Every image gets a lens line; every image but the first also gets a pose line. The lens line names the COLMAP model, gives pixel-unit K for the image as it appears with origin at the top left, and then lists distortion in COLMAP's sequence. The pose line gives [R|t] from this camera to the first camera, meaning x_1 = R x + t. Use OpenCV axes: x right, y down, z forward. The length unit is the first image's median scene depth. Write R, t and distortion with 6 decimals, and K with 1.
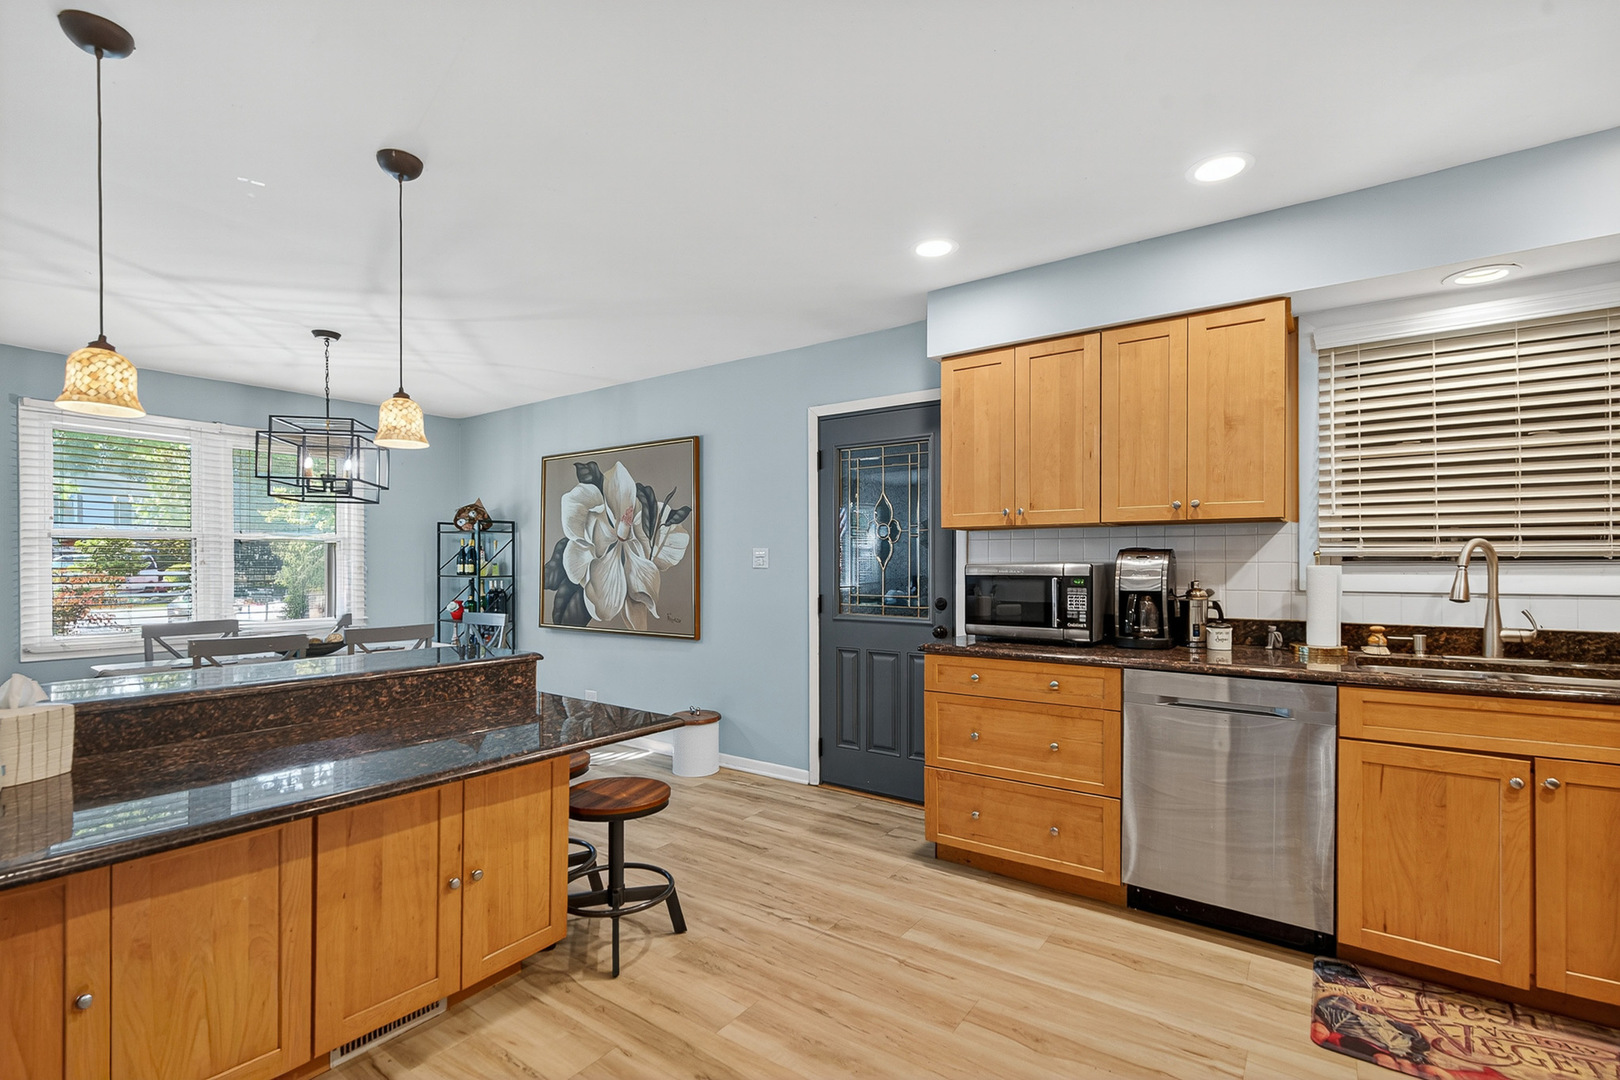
lens RADIAL K [[737.7, 0, 807.2], [0, 737.7, 564.7], [0, 0, 1]] dist [0.001391, 0.000819]
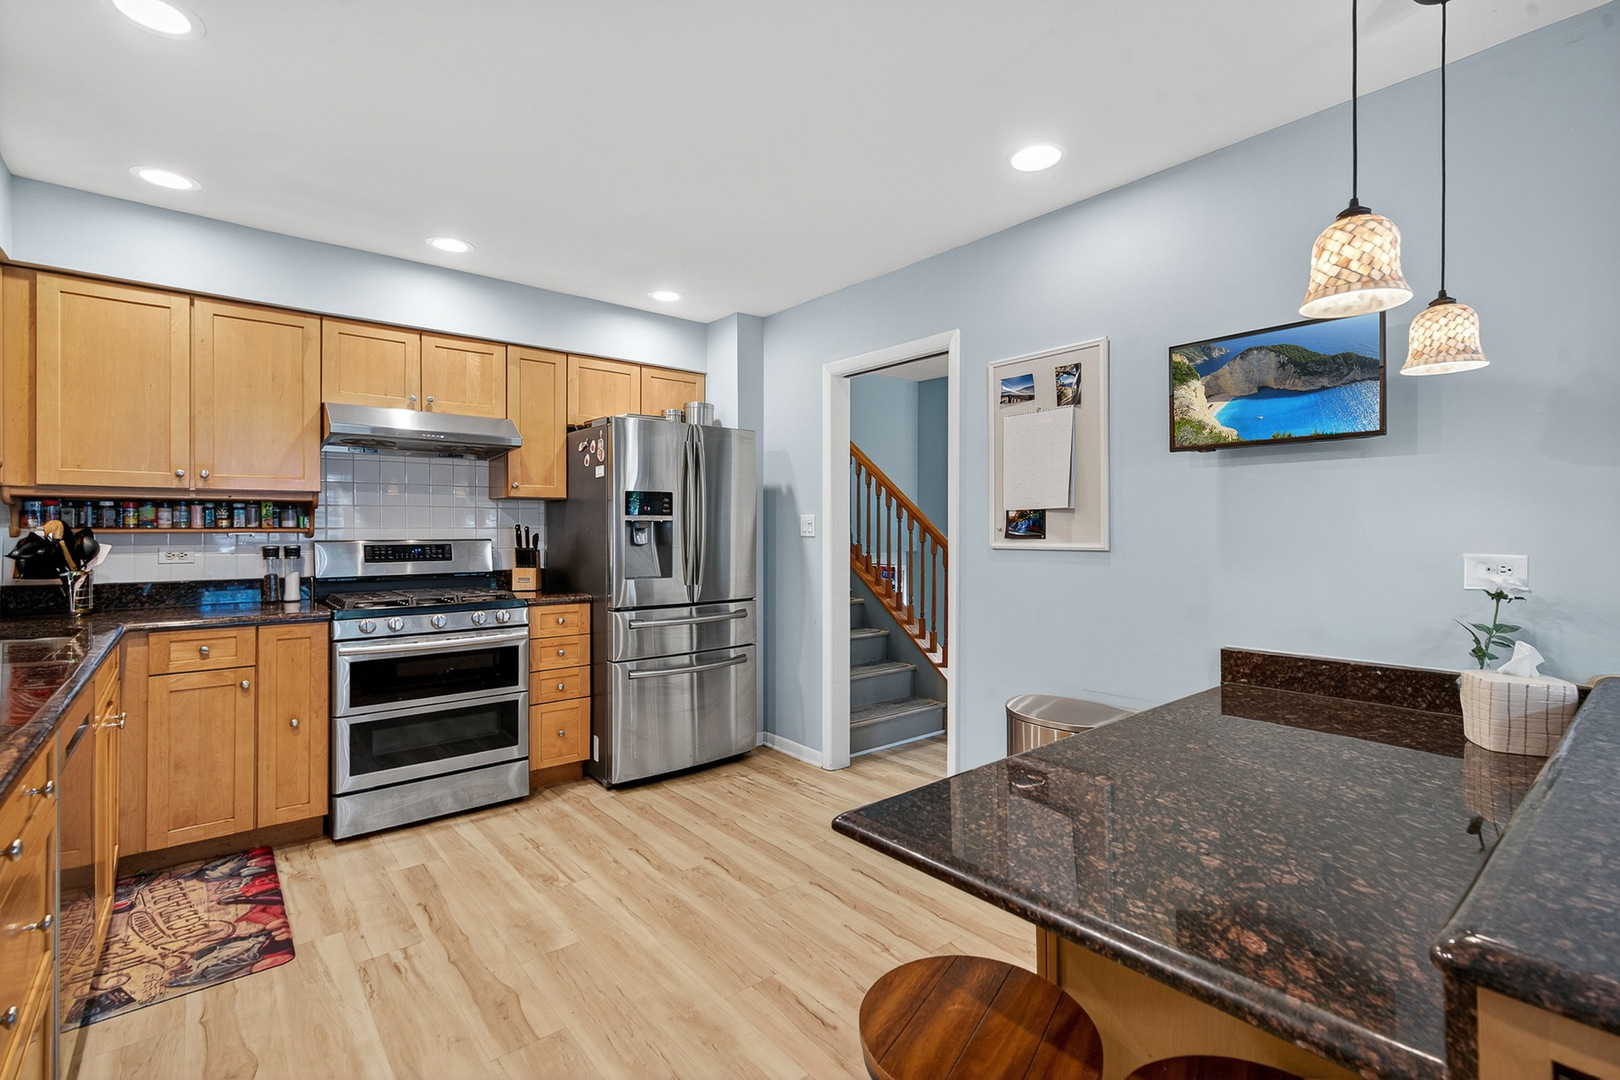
lens RADIAL K [[737.7, 0, 819.8], [0, 737.7, 529.3], [0, 0, 1]] dist [0.001391, 0.000819]
pose [[-0.970614, -0.001302, 0.240637, -0.248933], [0.000127, 0.999982, 0.005923, -0.007106], [-0.240640, 0.005780, -0.970597, 1.322318]]
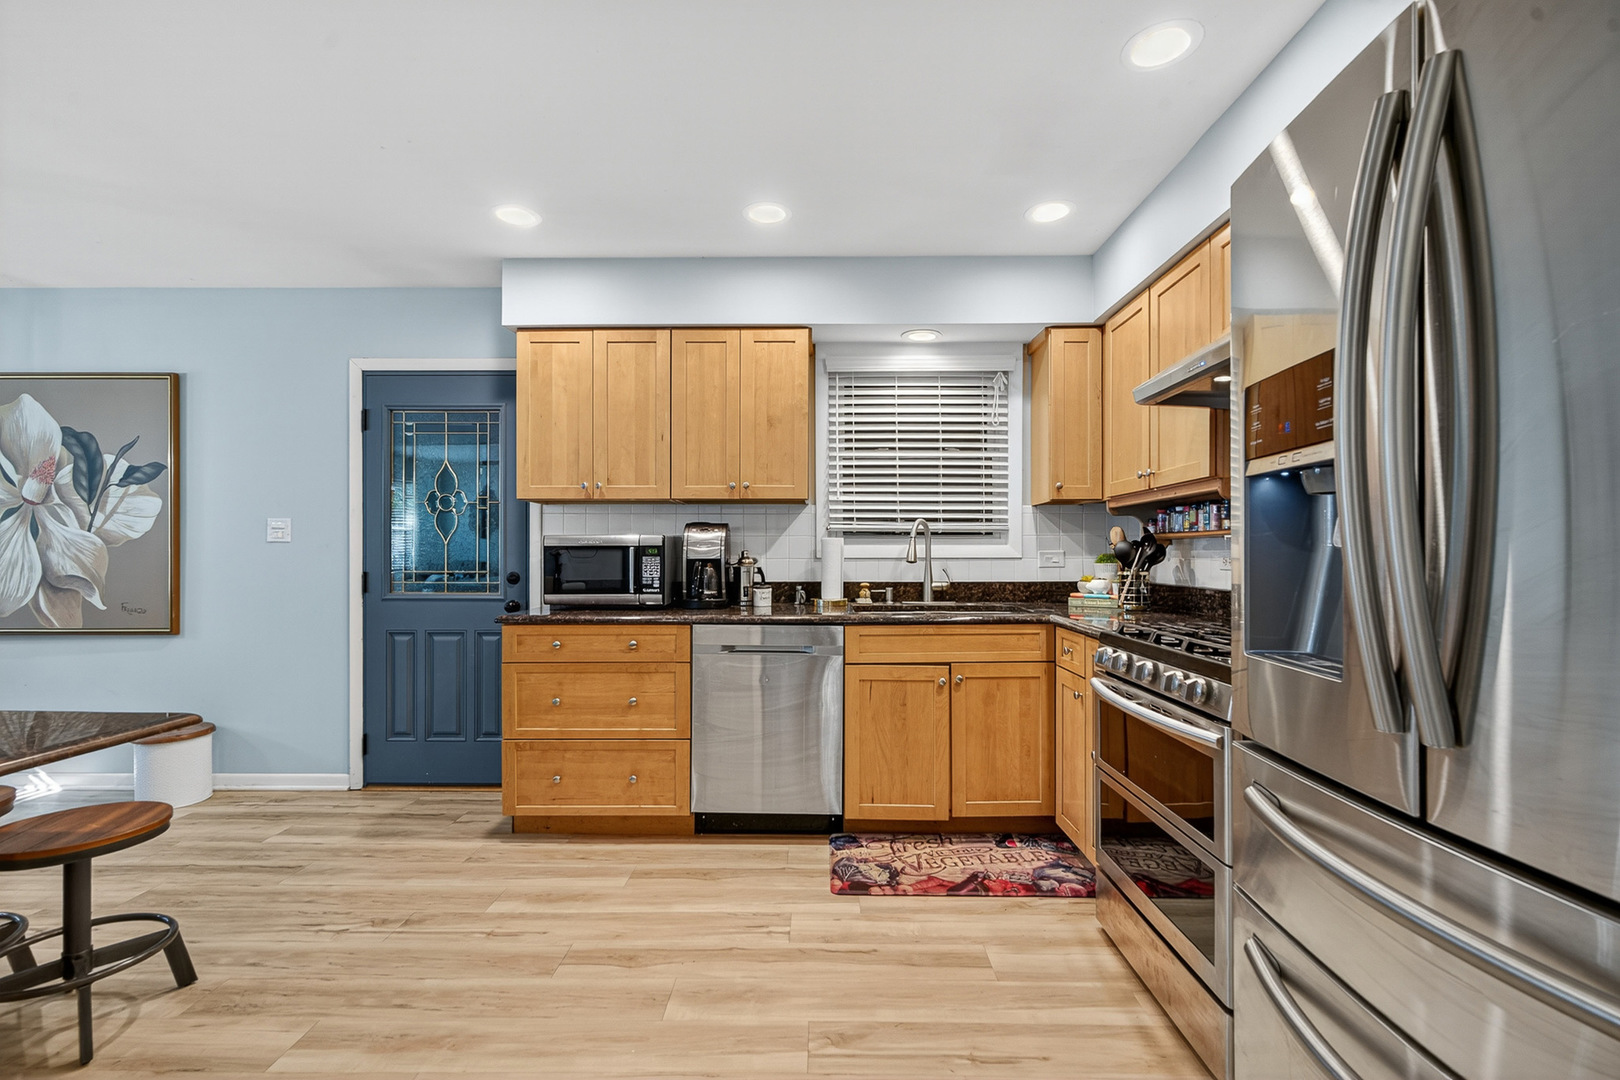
lens RADIAL K [[737.7, 0, 815.4], [0, 737.7, 545.1], [0, 0, 1]] dist [0.001391, 0.000819]
pose [[0.819058, 0.006388, 0.573674, -0.069429], [0.001182, 0.999917, -0.012823, 0.030053], [-0.573709, 0.011181, 0.818983, -0.046818]]
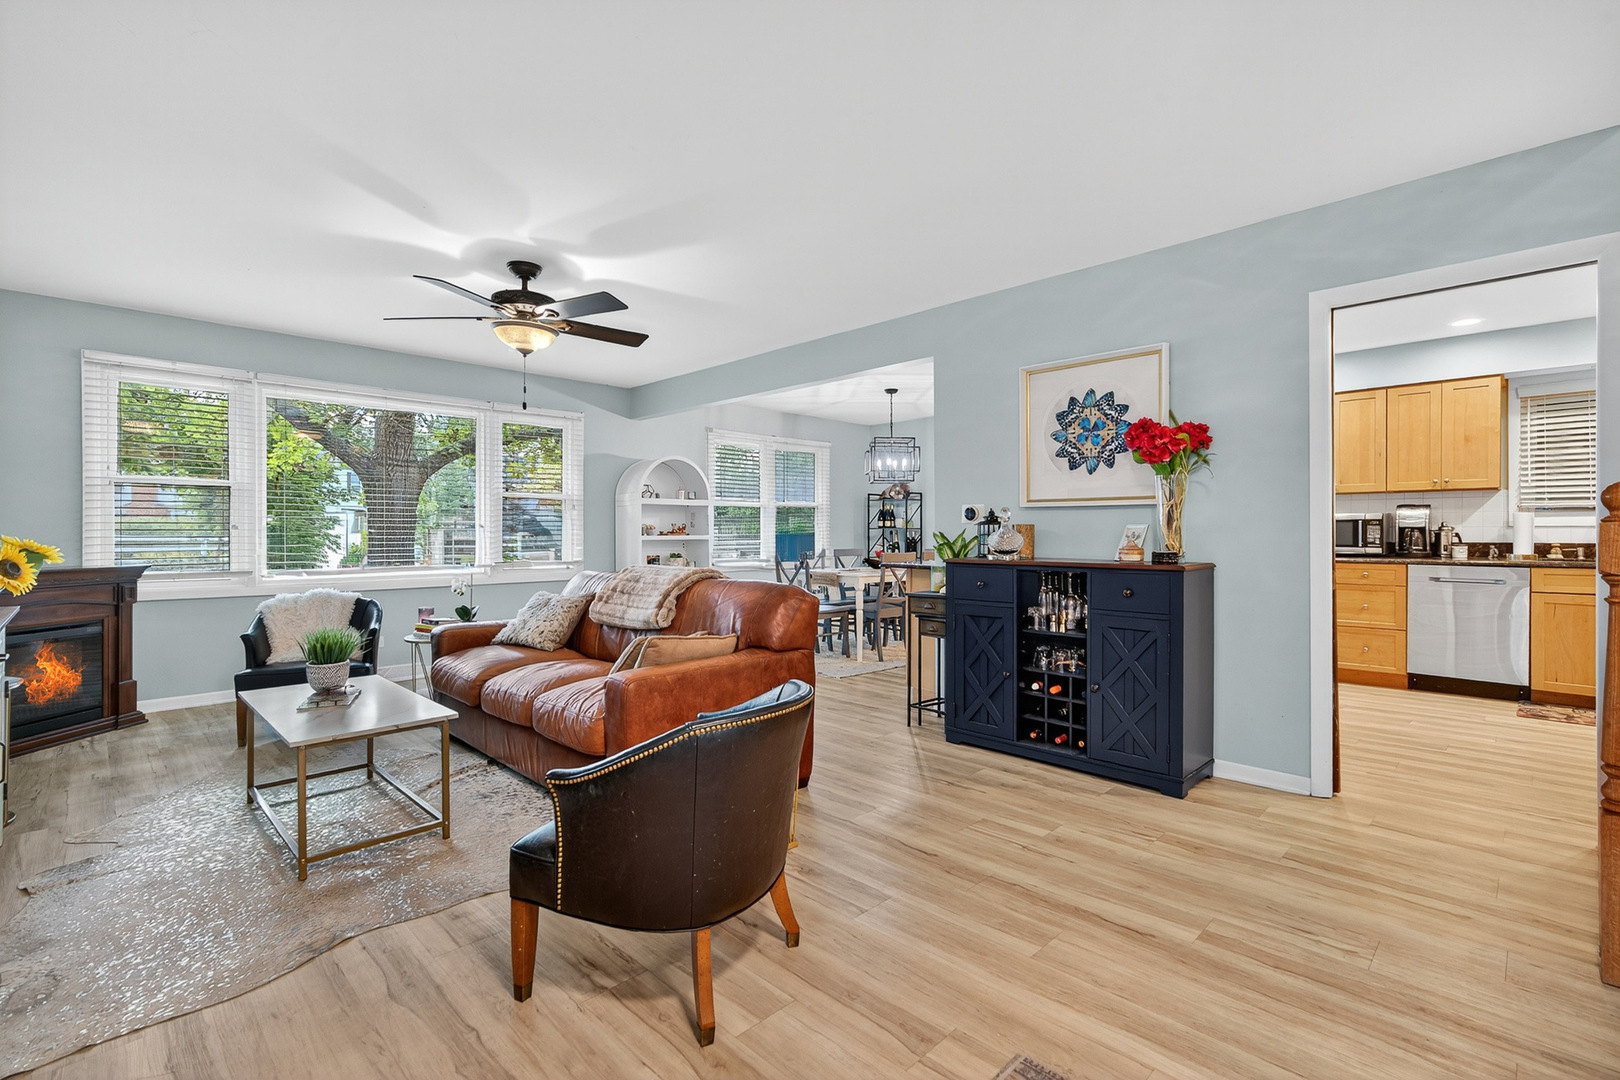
lens RADIAL K [[737.7, 0, 810.1], [0, 737.7, 531.1], [0, 0, 1]] dist [0.001391, 0.000819]
pose [[0.986644, -0.001840, -0.162880, -0.777703], [0.001366, 0.999994, -0.003025, 0.051070], [0.162884, 0.002762, 0.986641, -1.139433]]
